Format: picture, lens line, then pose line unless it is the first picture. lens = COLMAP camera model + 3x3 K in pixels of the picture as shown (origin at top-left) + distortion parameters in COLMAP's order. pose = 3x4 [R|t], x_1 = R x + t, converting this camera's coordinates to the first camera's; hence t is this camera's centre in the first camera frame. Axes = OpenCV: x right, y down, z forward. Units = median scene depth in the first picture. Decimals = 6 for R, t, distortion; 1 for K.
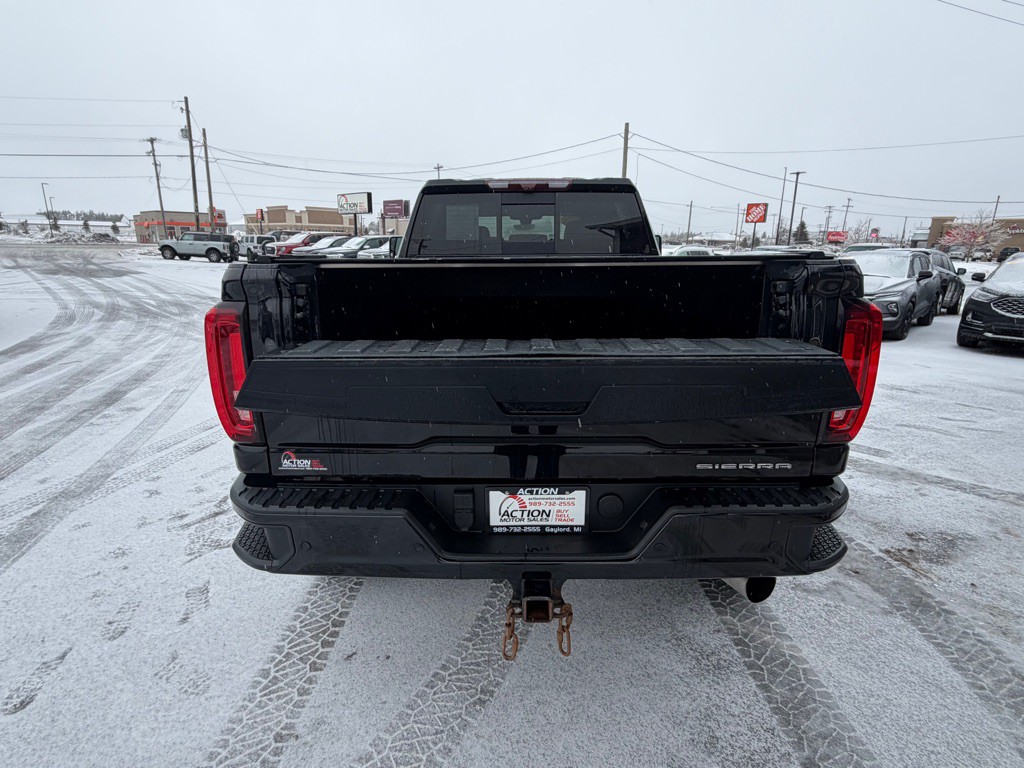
lens RADIAL K [[528.4, 0, 510.8], [0, 528.4, 370.8], [0, 0, 1]] dist [0.000072, -0.000047]
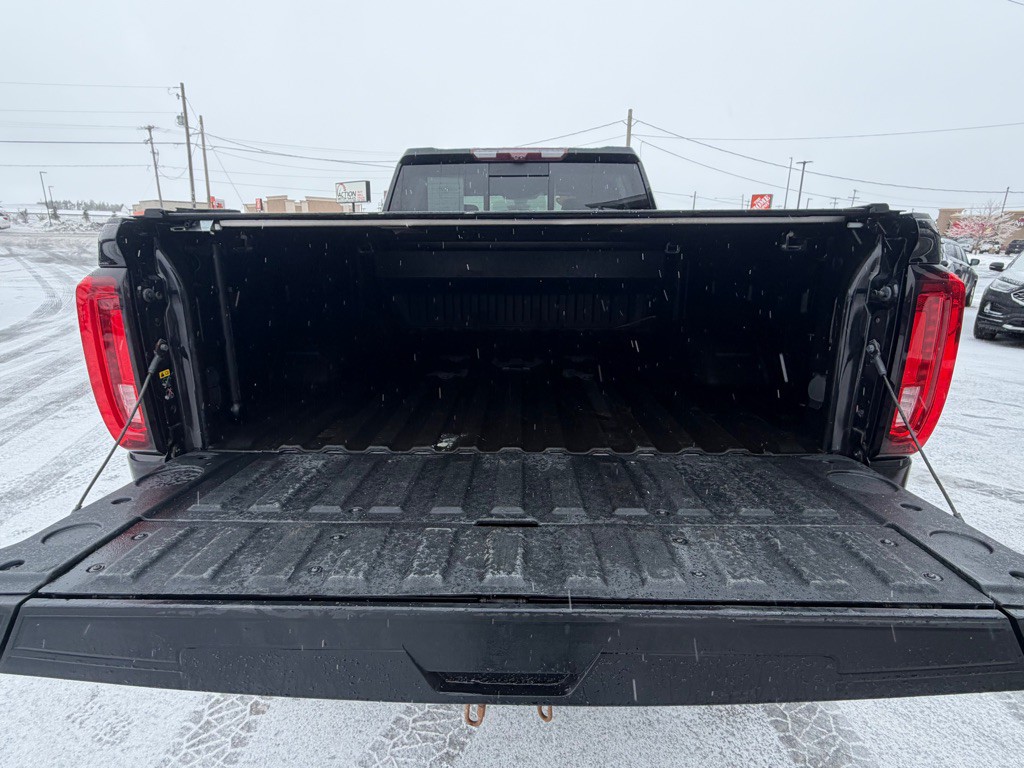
lens RADIAL K [[529.9, 0, 508.9], [0, 529.9, 369.6], [0, 0, 1]] dist [0.000030, -0.000197]
pose [[0.999974, 0.004433, -0.005653, 0.021441], [-0.004360, 0.999908, 0.012849, 0.001475], [0.005710, -0.012824, 0.999901, 0.091010]]
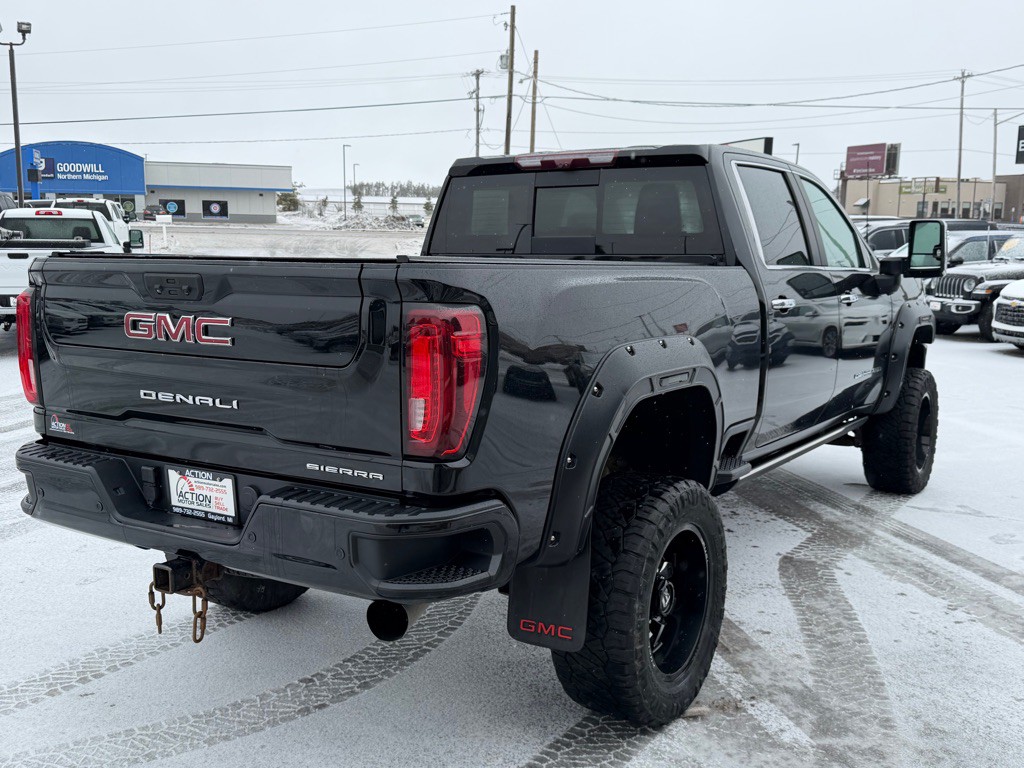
lens RADIAL K [[998.5, 0, 512.0], [0, 998.5, 384.0], [0, 0, 1]] dist [0.228875, -0.461461]
pose [[0.851534, 0.079341, -0.518261, 0.673819], [-0.122731, 0.991184, -0.049915, 0.030152], [0.509732, 0.106111, 0.853765, -0.181989]]
